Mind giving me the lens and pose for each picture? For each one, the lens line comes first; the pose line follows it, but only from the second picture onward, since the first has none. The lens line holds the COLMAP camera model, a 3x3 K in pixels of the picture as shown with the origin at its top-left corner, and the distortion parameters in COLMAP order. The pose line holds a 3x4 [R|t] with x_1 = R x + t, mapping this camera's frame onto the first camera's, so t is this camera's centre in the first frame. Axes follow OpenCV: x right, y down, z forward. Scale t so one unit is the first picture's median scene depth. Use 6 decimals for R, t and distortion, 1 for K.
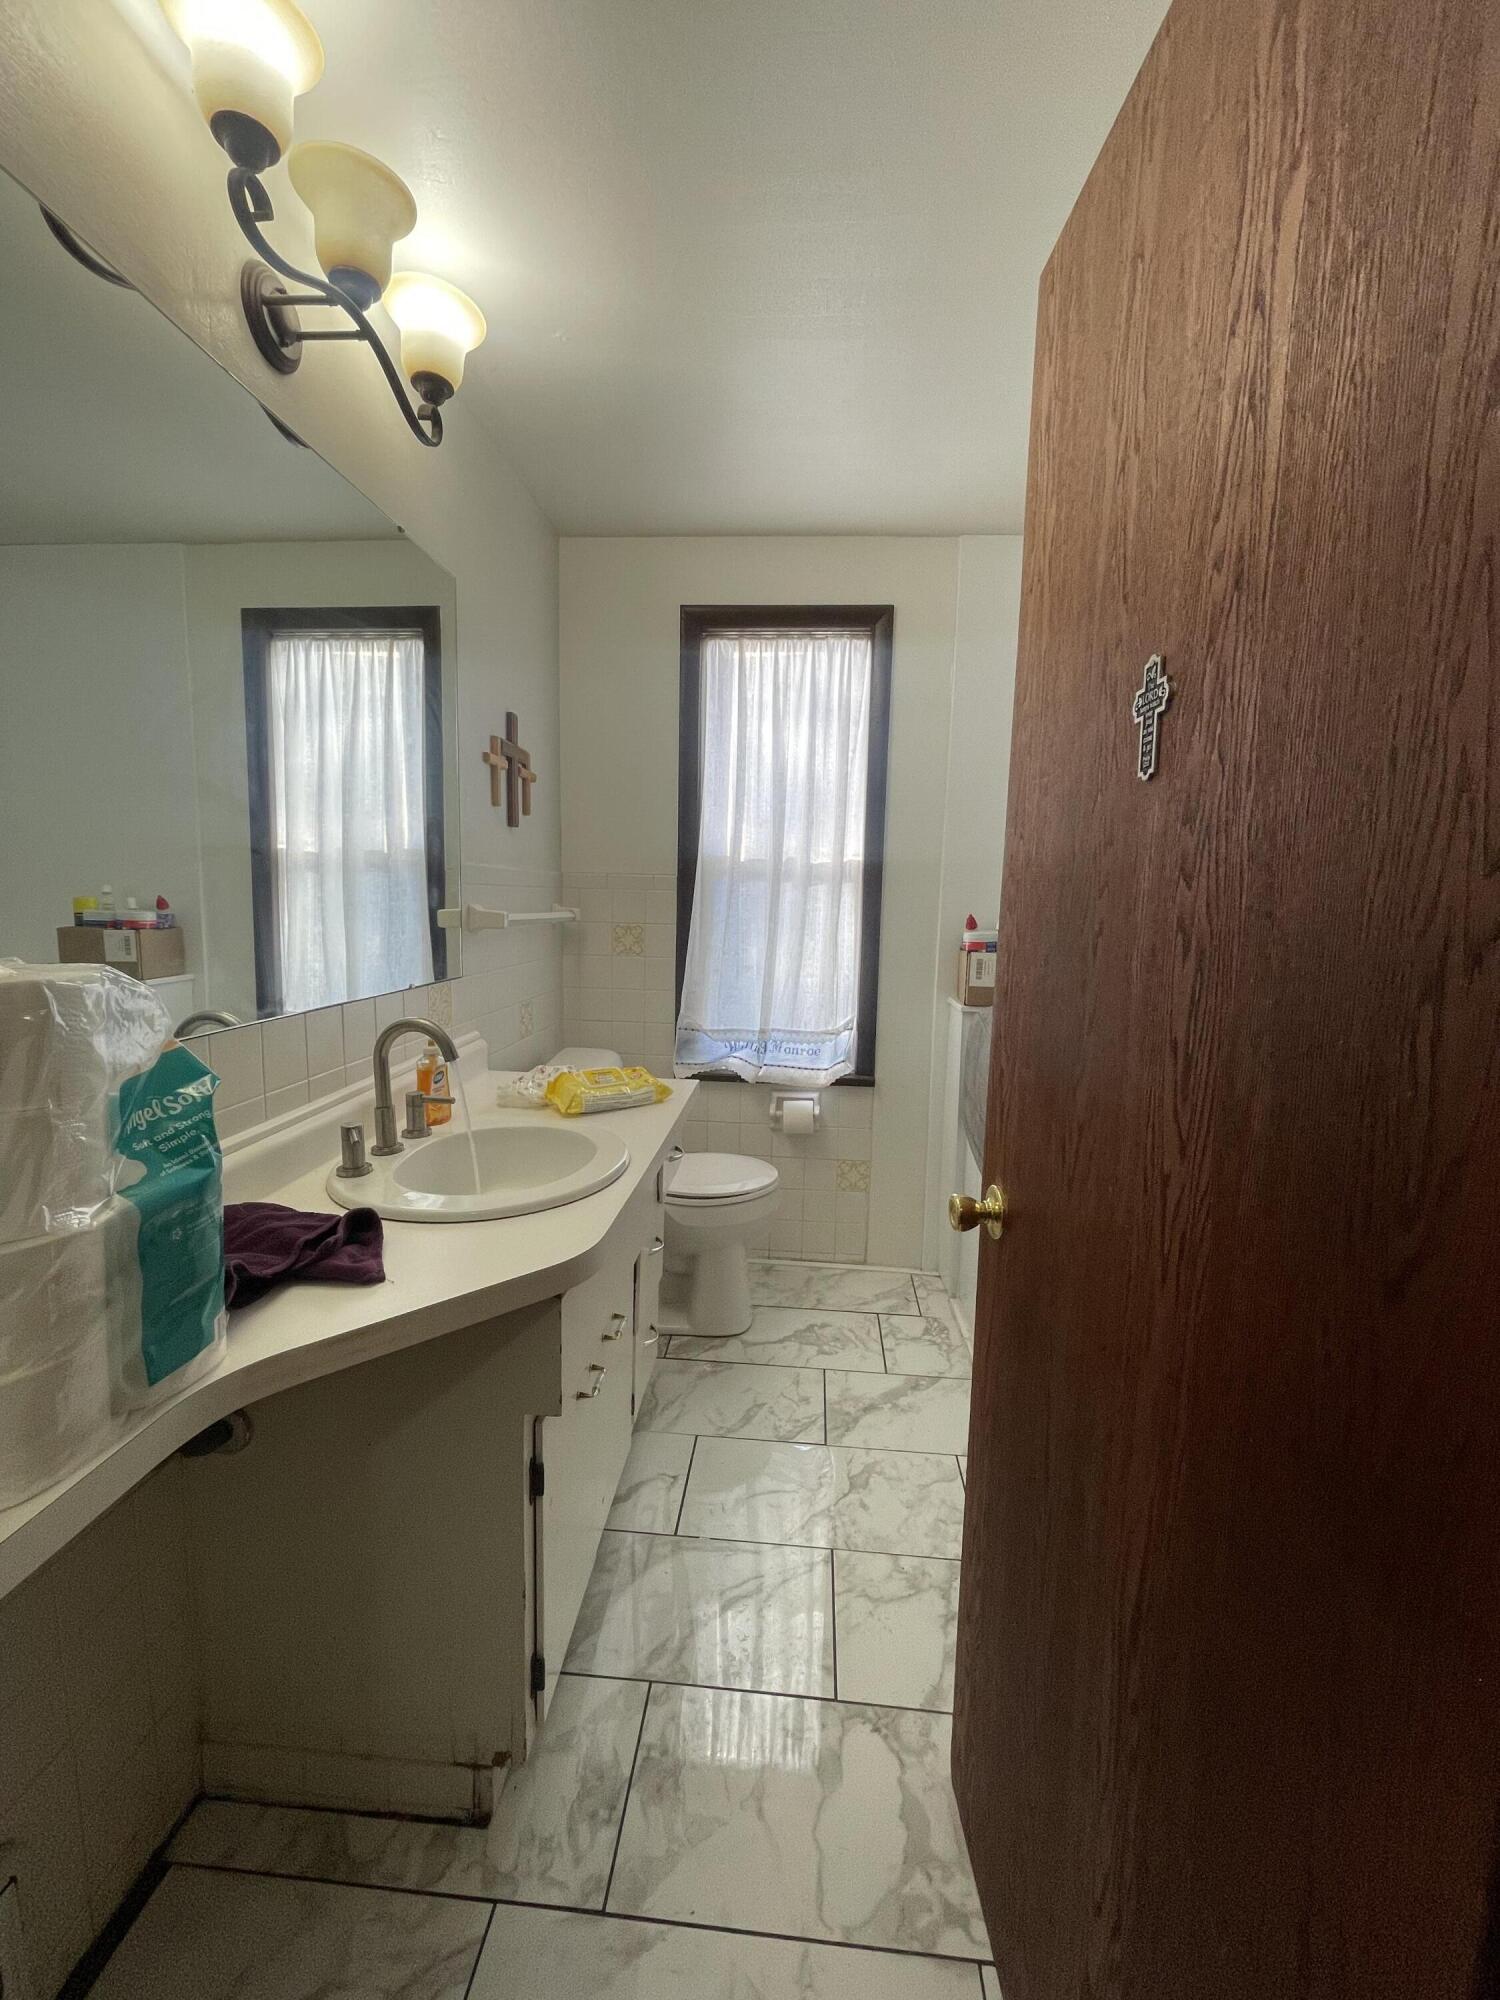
lens RADIAL K [[809.8, 0, 745.6], [0, 809.8, 992.9], [0, 0, 1]] dist [-0.002434, 0.000200]
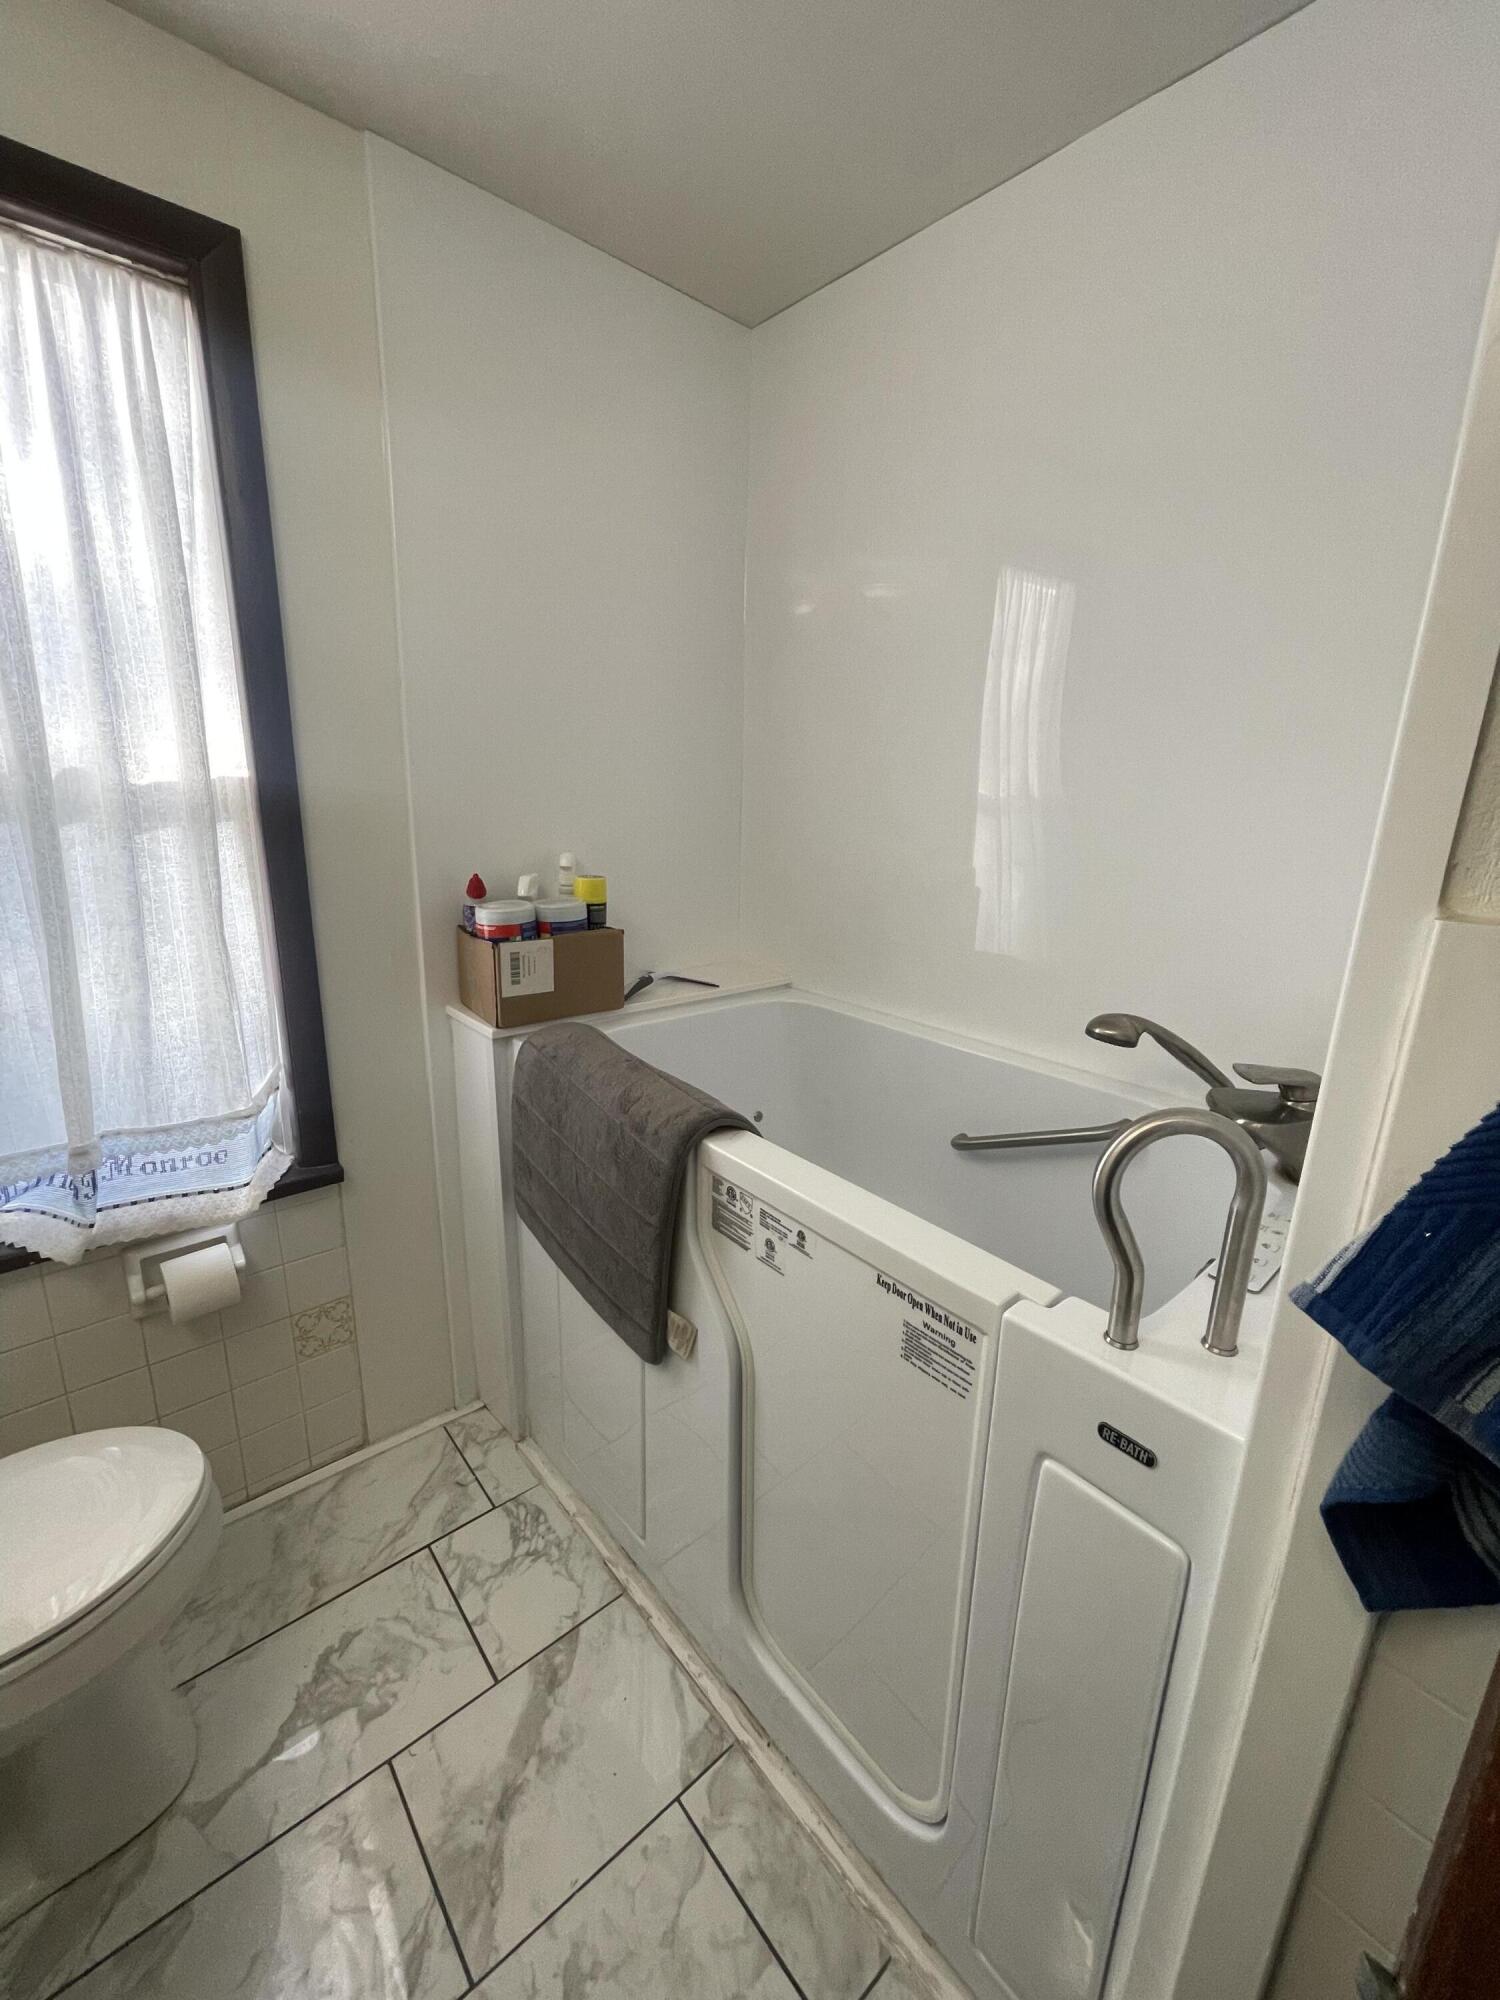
lens RADIAL K [[809.8, 0, 755.8], [0, 809.8, 1005.2], [0, 0, 1]] dist [-0.002434, 0.000200]
pose [[0.701849, -0.176178, 0.690196, -0.012117], [0.070212, 0.981324, 0.179093, -0.091422], [-0.708857, -0.077237, 0.701110, 0.399198]]
